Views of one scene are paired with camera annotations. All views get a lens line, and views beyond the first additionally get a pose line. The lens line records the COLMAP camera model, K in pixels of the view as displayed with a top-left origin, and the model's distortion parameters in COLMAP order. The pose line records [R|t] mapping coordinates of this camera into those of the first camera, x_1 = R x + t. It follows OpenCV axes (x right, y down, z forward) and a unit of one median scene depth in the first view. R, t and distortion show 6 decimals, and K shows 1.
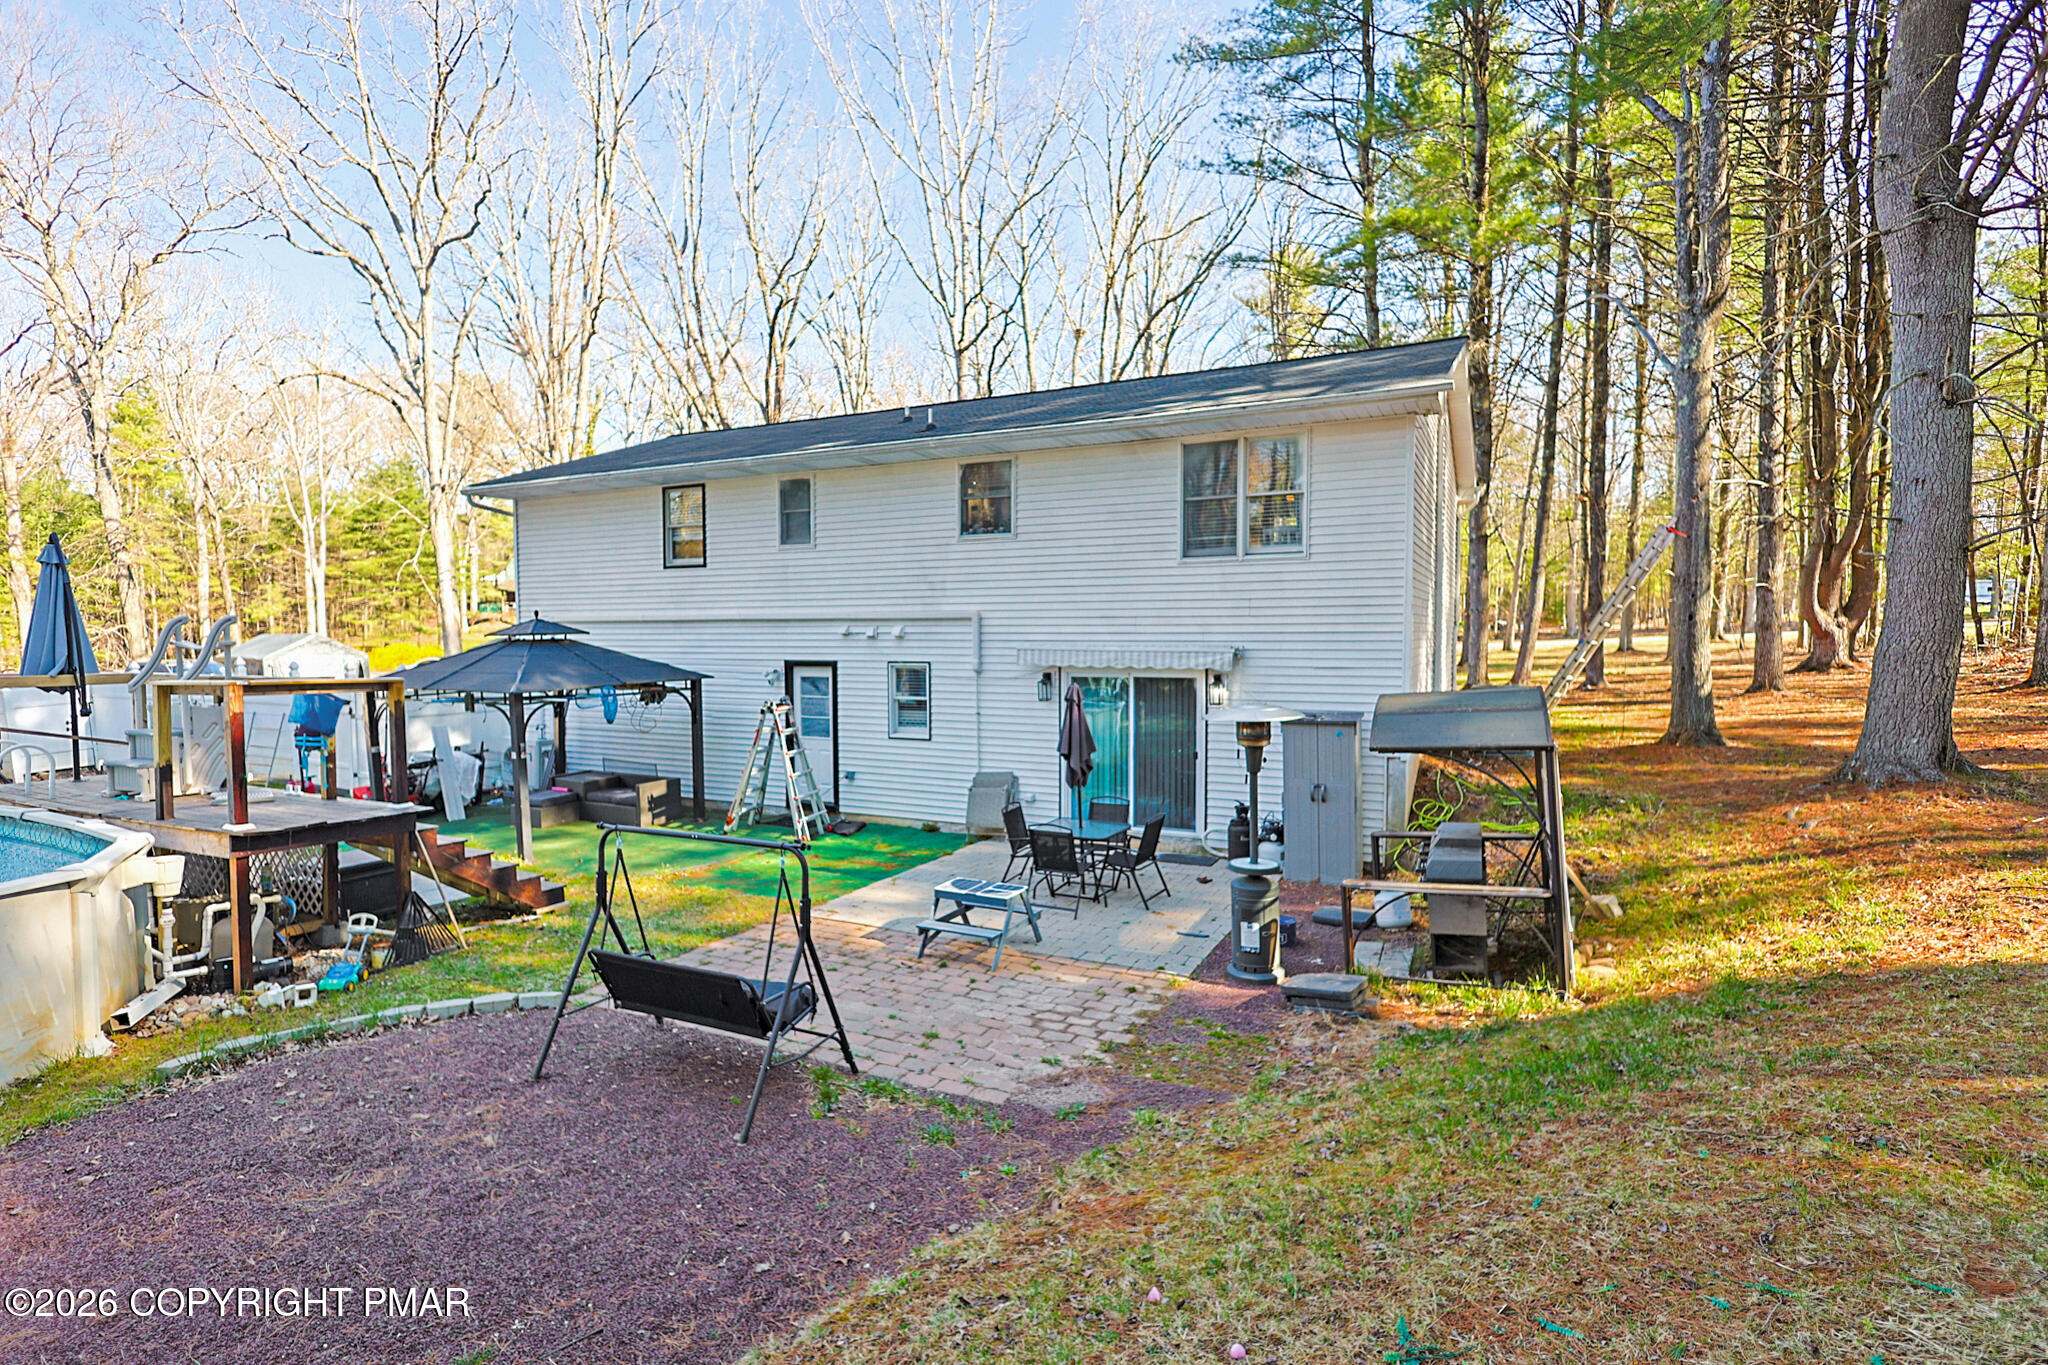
lens RADIAL K [[1005.3, 0, 1026.0], [0, 1005.3, 661.3], [0, 0, 1]] dist [-0.001133, 0.000525]
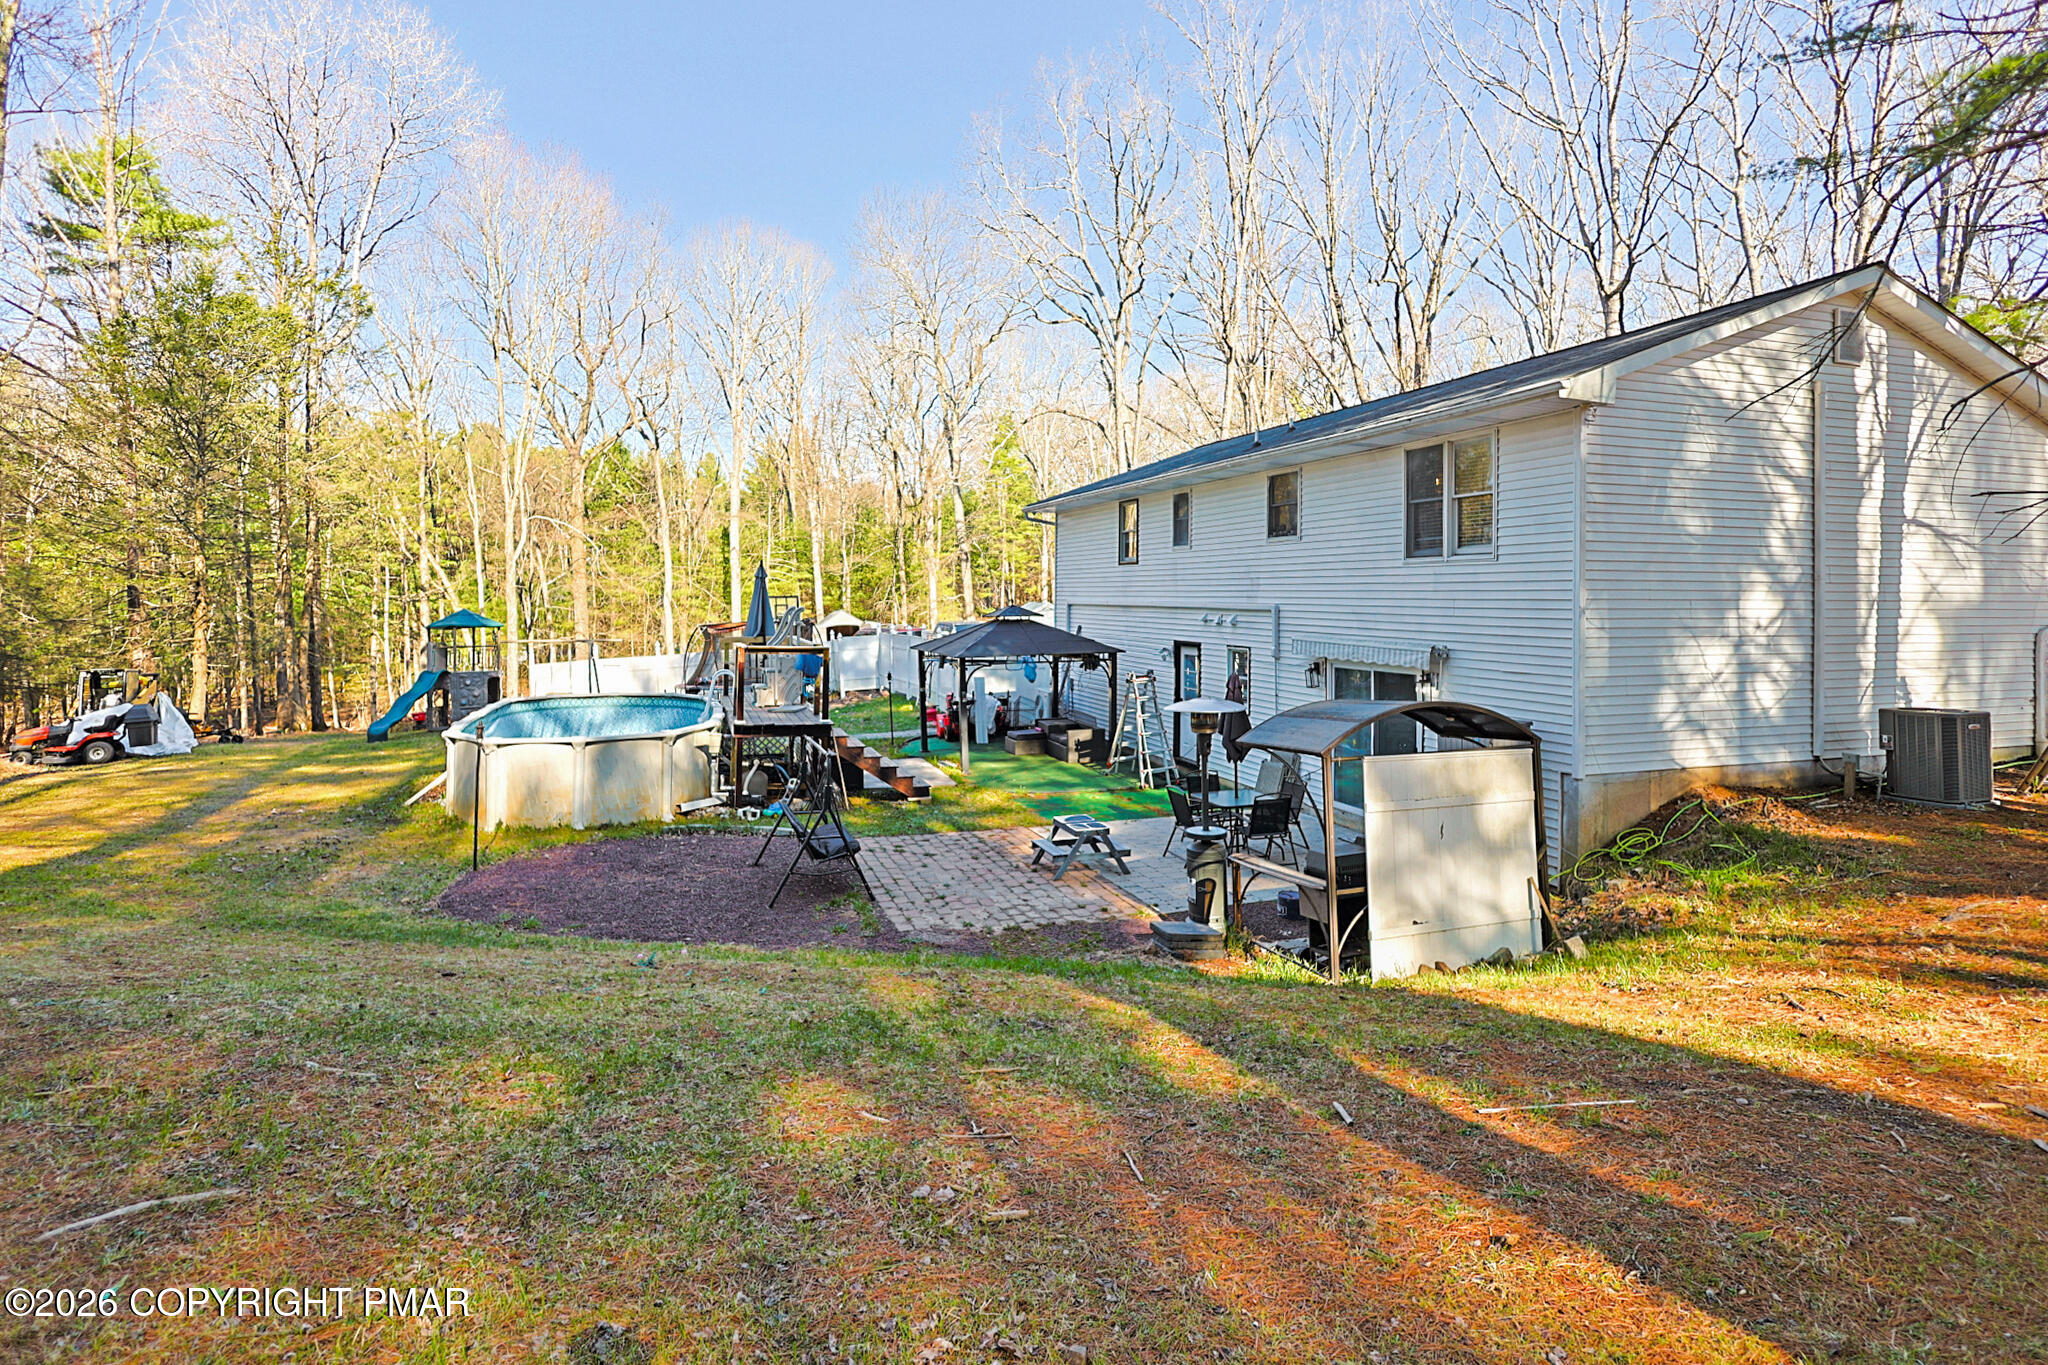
lens RADIAL K [[1022.6, 0, 1022.8], [0, 1022.6, 568.2], [0, 0, 1]] dist [-0.001396, 0.000038]
pose [[0.726826, -0.011178, -0.686731, 0.521661], [-0.026875, 0.998639, -0.044699, -0.030462], [0.686296, 0.050944, 0.725536, -0.034800]]
